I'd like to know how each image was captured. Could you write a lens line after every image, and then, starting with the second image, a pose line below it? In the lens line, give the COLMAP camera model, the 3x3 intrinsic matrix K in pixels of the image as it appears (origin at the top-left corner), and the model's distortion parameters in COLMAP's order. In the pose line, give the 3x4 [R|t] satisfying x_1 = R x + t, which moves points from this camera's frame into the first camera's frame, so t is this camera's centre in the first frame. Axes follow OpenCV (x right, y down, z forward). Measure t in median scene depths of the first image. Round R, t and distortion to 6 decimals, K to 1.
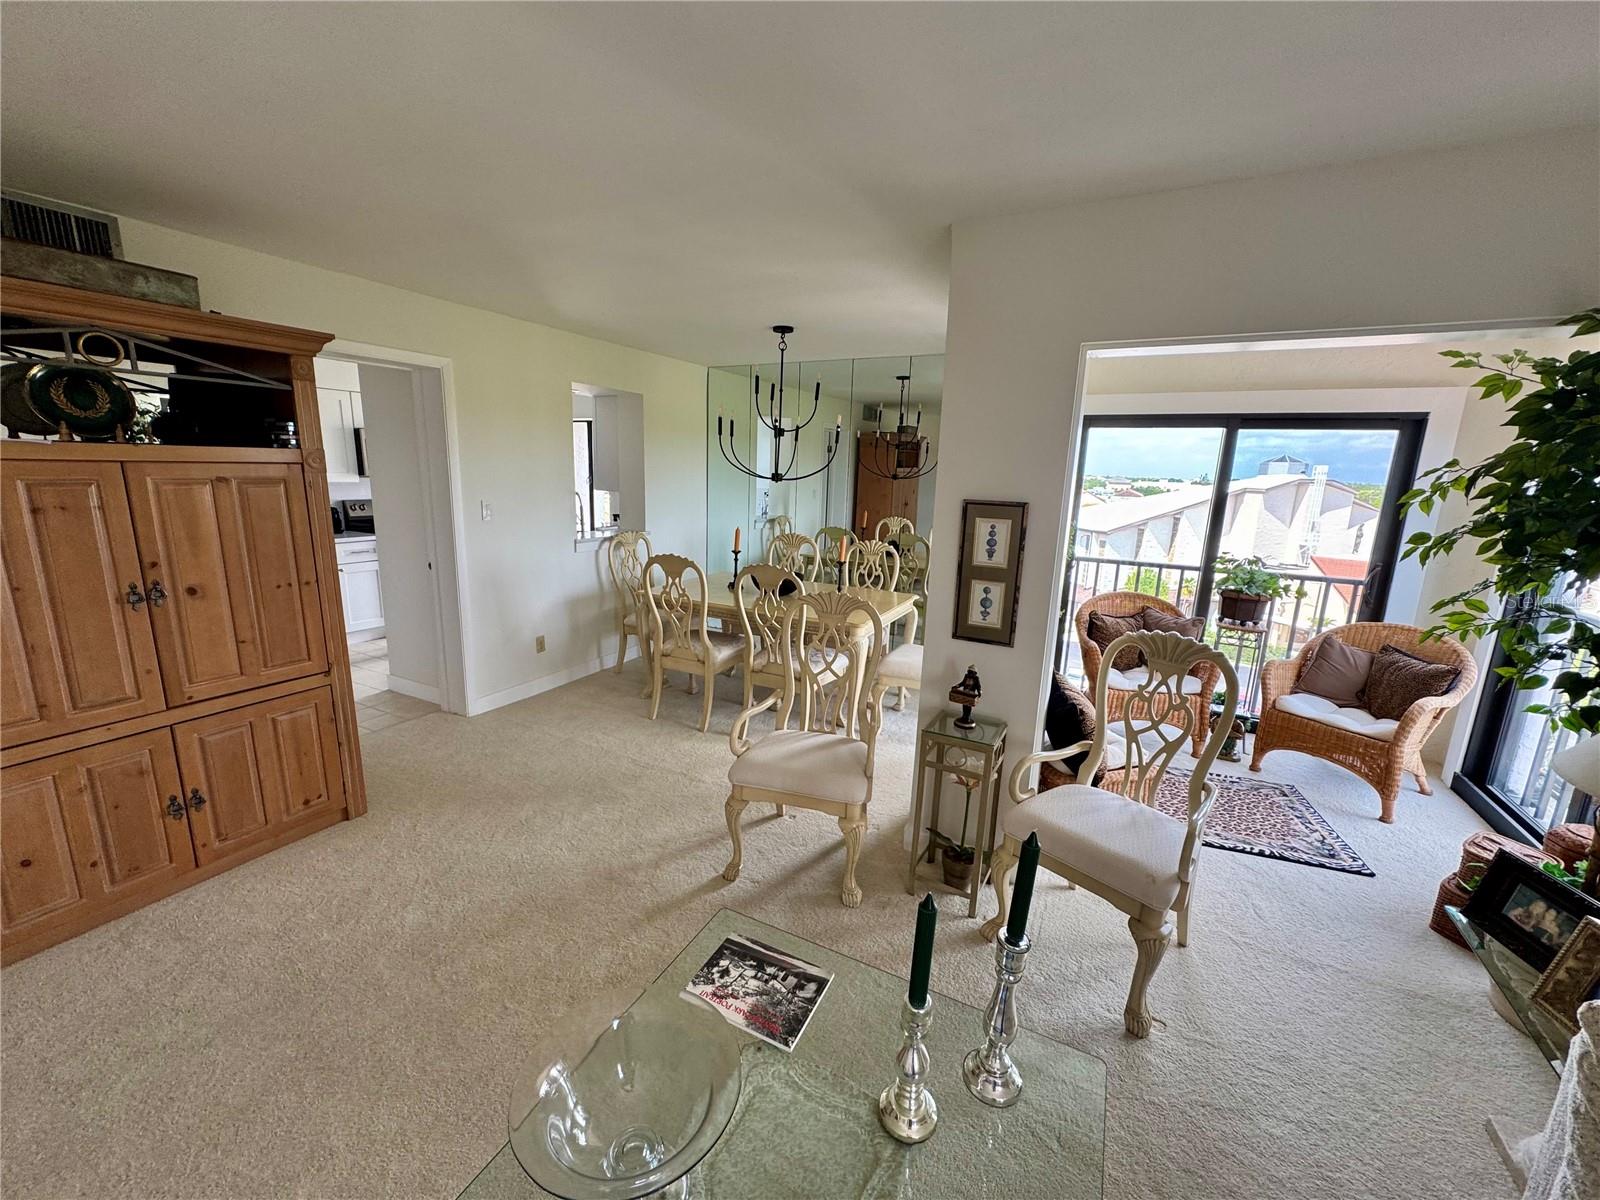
lens RADIAL K [[640.4, 0, 797.3], [0, 640.4, 597.3], [0, 0, 1]] dist [-0.001858, -0.000215]
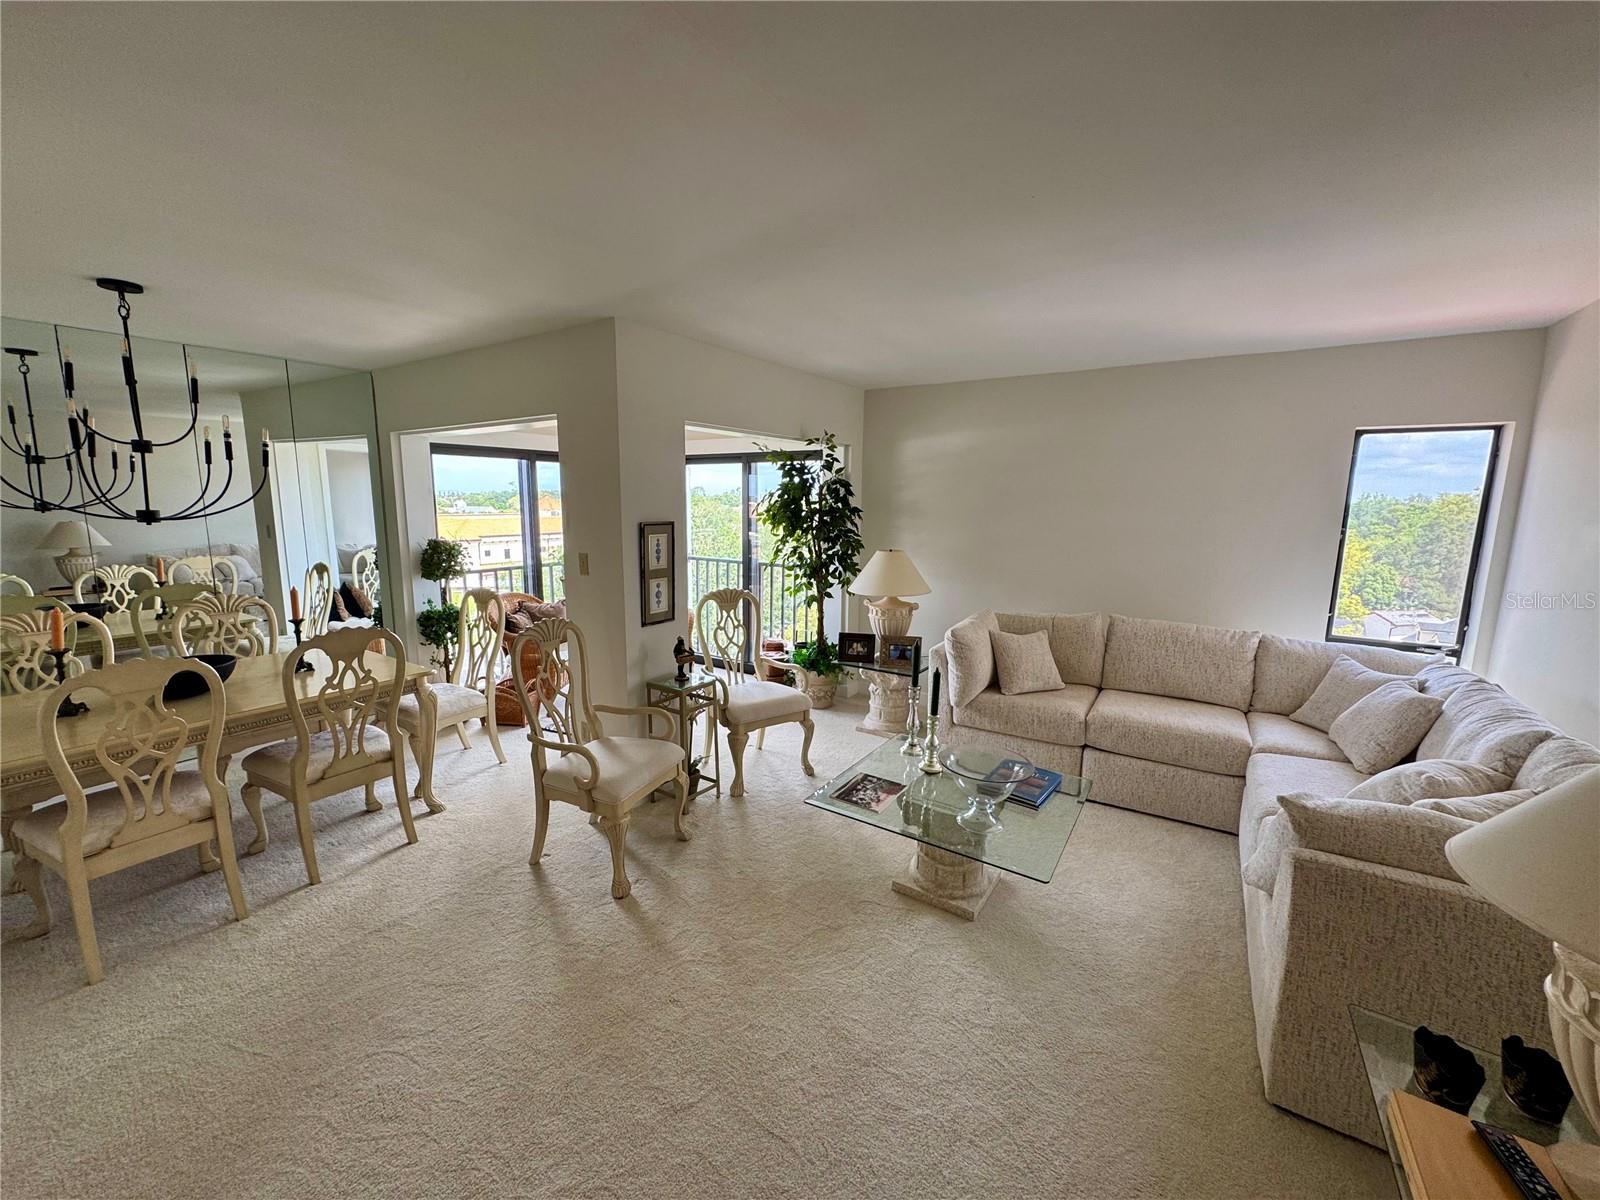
lens RADIAL K [[640.4, 0, 801.0], [0, 640.4, 603.7], [0, 0, 1]] dist [-0.001858, -0.000215]
pose [[0.103585, -0.180356, 0.978132, -1.049412], [0.198235, 0.967435, 0.157391, -0.131344], [-0.974666, 0.177597, 0.135965, 0.517122]]
